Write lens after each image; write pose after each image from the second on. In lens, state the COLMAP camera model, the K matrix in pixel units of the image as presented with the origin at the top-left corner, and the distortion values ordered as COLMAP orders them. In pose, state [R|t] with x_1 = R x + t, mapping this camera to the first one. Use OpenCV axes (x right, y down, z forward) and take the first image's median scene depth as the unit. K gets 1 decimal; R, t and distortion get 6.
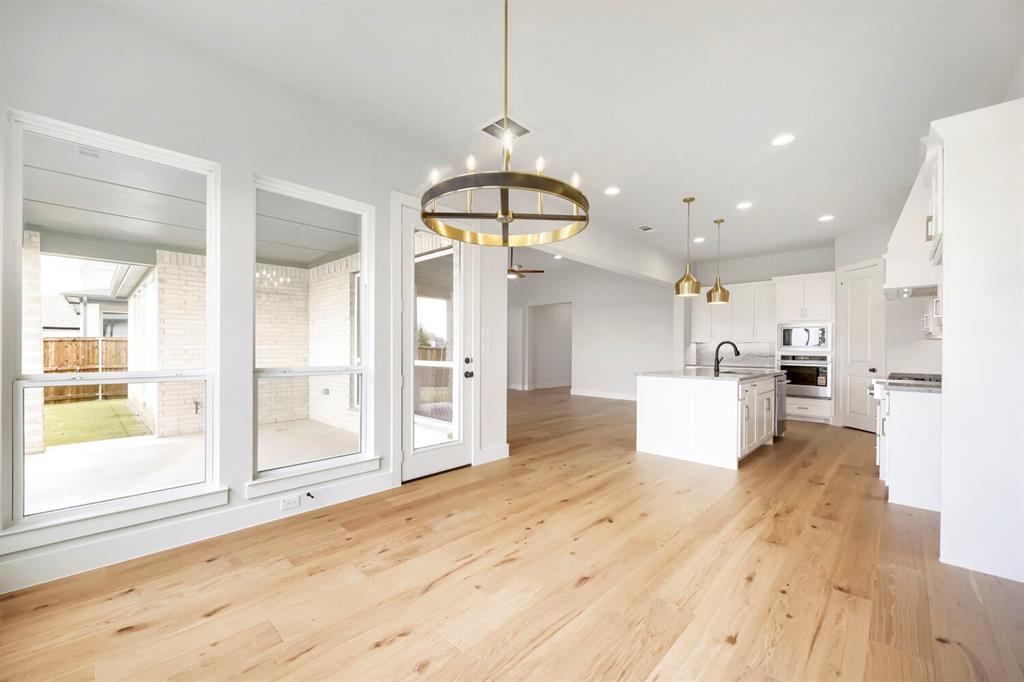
lens RADIAL K [[401.8, 0, 503.8], [0, 401.8, 346.1], [0, 0, 1]] dist [-0.009562, -0.000149]
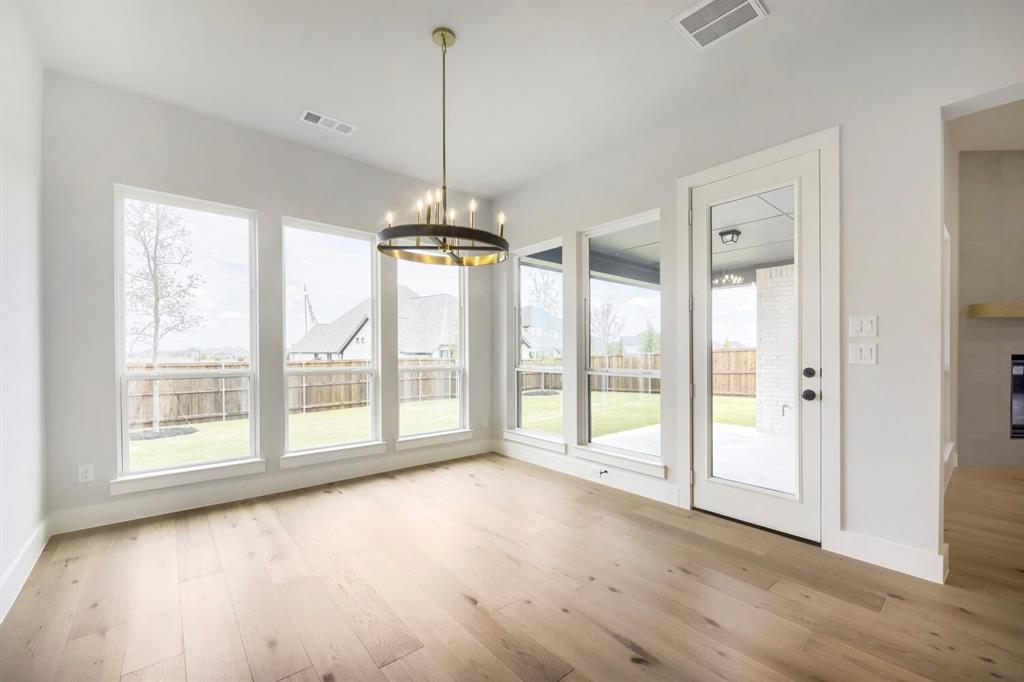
lens RADIAL K [[401.8, 0, 502.6], [0, 401.8, 351.9], [0, 0, 1]] dist [-0.009562, -0.000149]
pose [[-0.095391, -0.007483, -0.995412, 0.571602], [0.005892, 0.999950, -0.008081, 0.006435], [0.995422, -0.006636, -0.095342, 0.589003]]
